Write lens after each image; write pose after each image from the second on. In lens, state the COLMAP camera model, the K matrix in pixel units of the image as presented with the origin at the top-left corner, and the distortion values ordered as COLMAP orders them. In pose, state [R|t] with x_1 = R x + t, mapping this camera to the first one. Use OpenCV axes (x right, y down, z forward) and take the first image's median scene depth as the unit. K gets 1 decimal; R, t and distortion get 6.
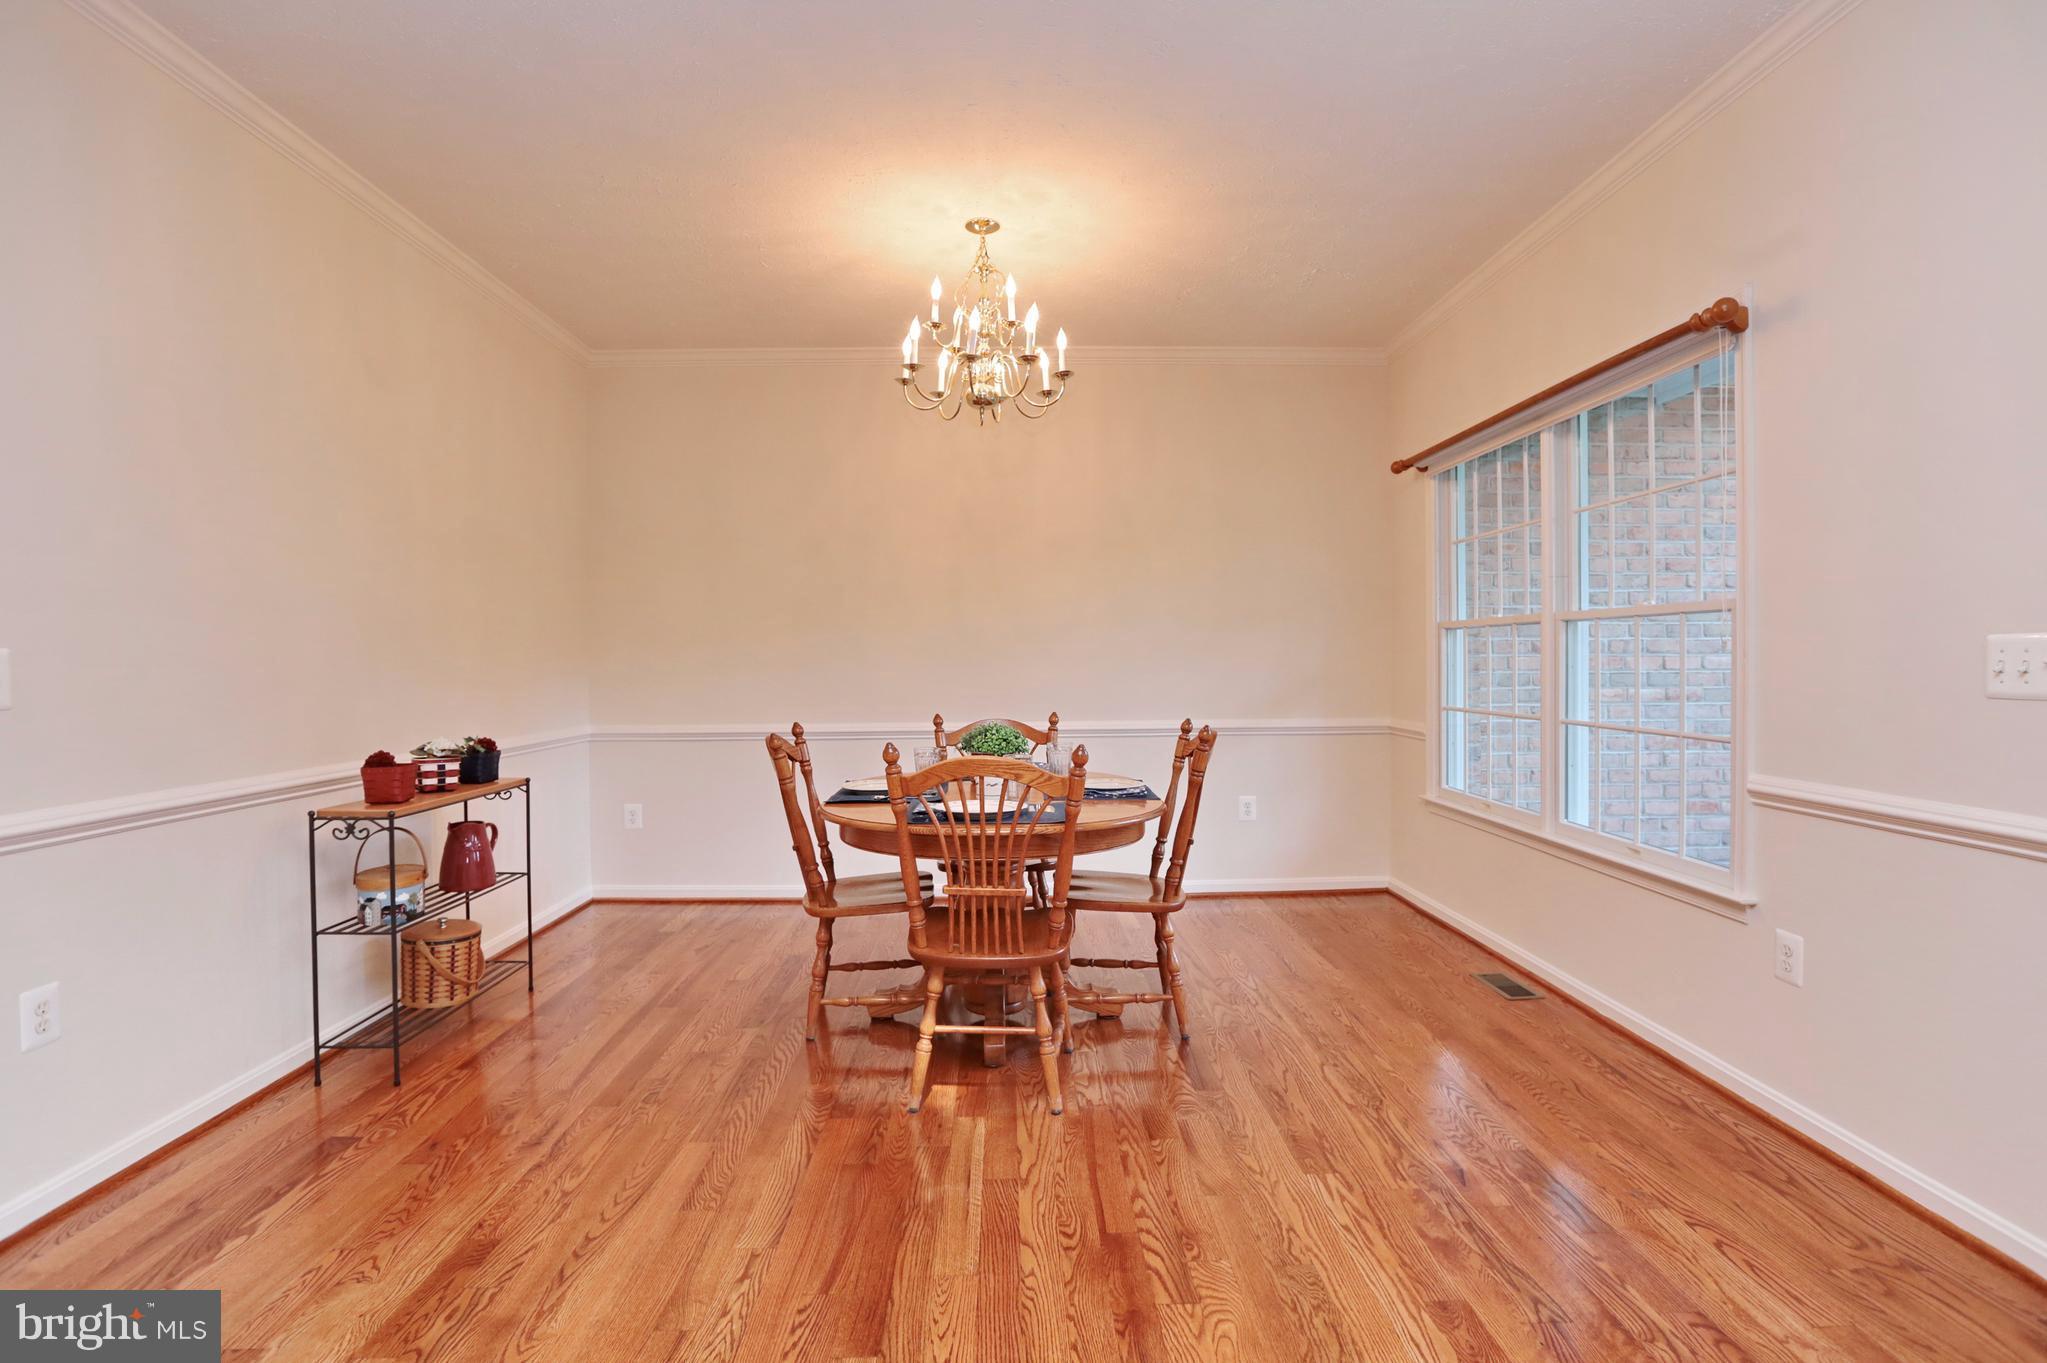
lens RADIAL K [[981.0, 0, 1041.0], [0, 981.0, 680.4], [0, 0, 1]] dist [-0.061860, 0.026855]
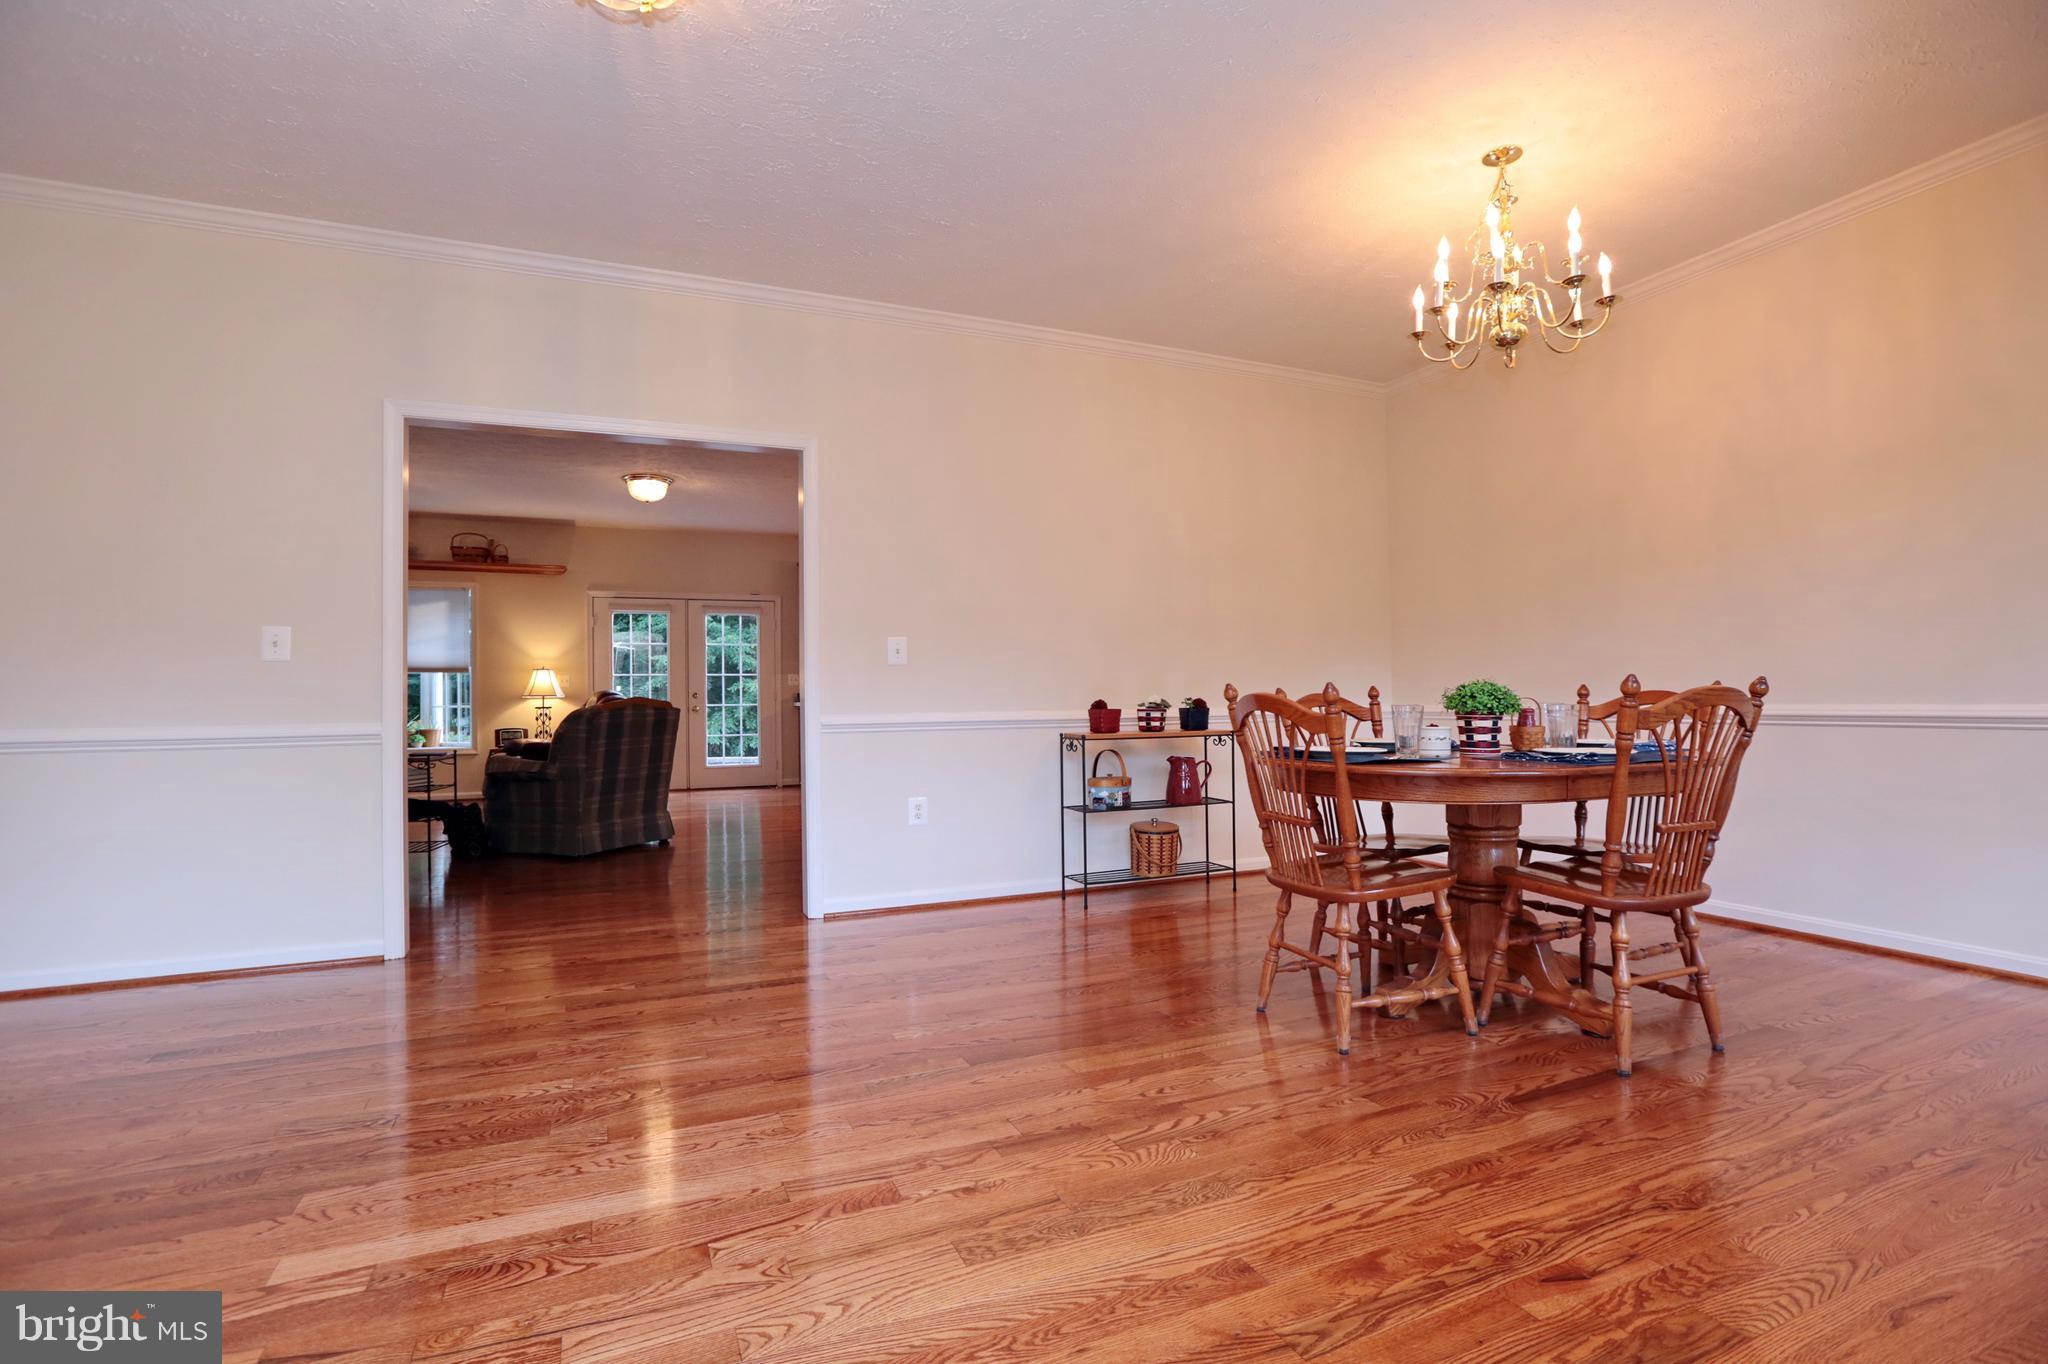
lens RADIAL K [[981.4, 0, 1041.5], [0, 981.4, 680.9], [0, 0, 1]] dist [-0.061860, 0.026855]
pose [[0.380016, -0.015479, -0.924851, 0.753145], [-0.006172, 0.999795, -0.019269, 0.073094], [0.924959, 0.013031, 0.379842, 0.293954]]
